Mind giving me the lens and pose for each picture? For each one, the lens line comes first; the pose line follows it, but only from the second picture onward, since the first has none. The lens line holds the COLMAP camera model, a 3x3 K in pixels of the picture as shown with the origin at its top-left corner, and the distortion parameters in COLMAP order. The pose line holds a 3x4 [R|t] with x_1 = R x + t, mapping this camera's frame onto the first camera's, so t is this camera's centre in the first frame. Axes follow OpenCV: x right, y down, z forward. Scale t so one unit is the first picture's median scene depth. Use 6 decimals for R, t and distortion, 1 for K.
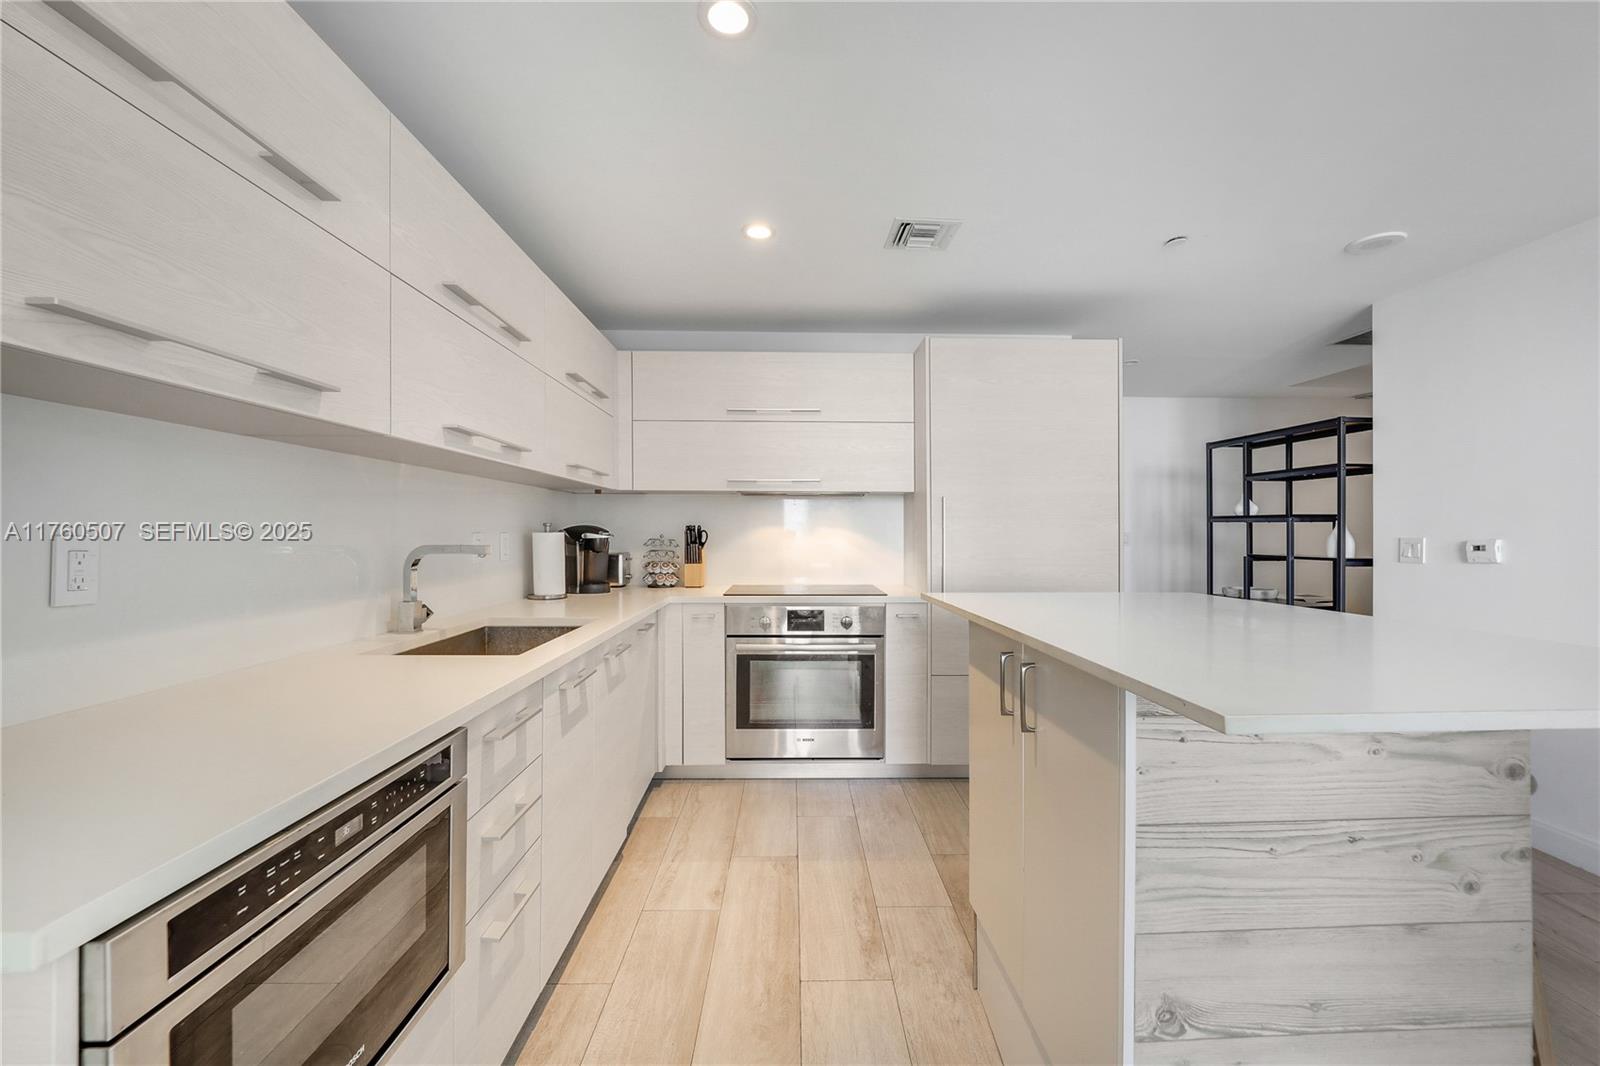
lens RADIAL K [[641.1, 0, 800.0], [0, 641.1, 533.0], [0, 0, 1]] dist [-0.014280, -0.000285]
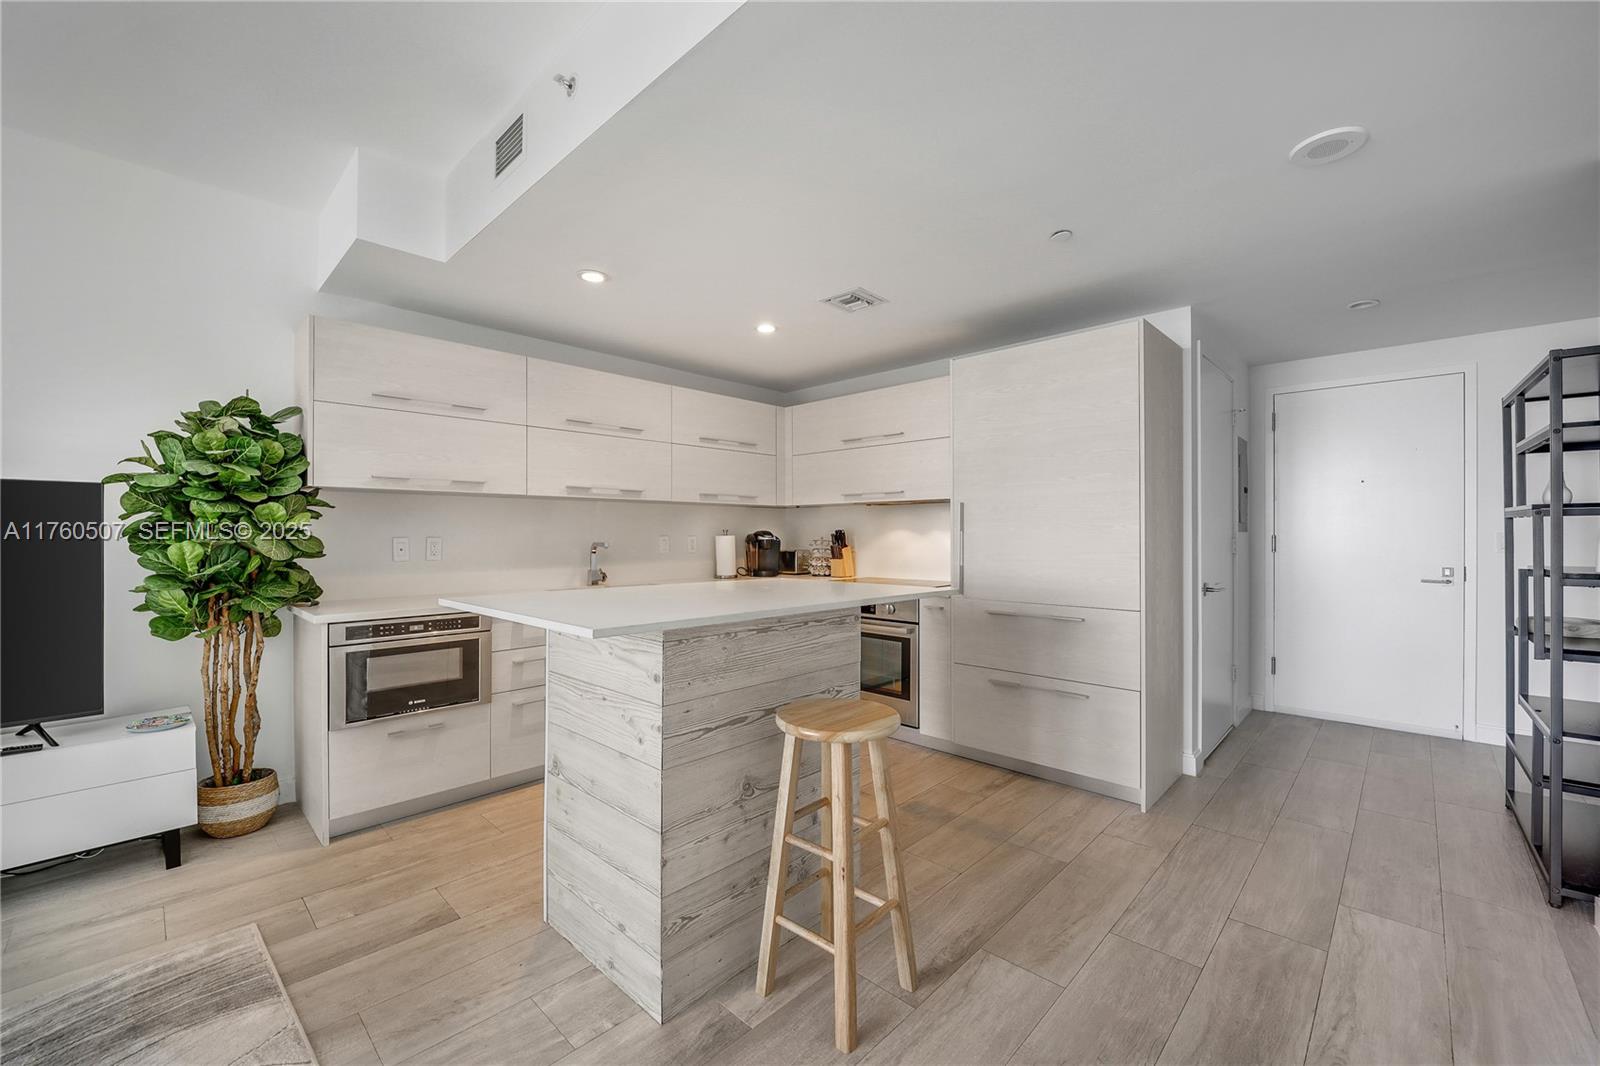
lens RADIAL K [[640.3, 0, 800.0], [0, 640.3, 533.0], [0, 0, 1]] dist [0.001484, 0.000237]
pose [[0.704425, -0.005370, -0.709759, 0.817517], [0.002170, 0.999983, -0.005413, 0.000964], [0.709776, 0.002273, 0.704424, 0.021291]]
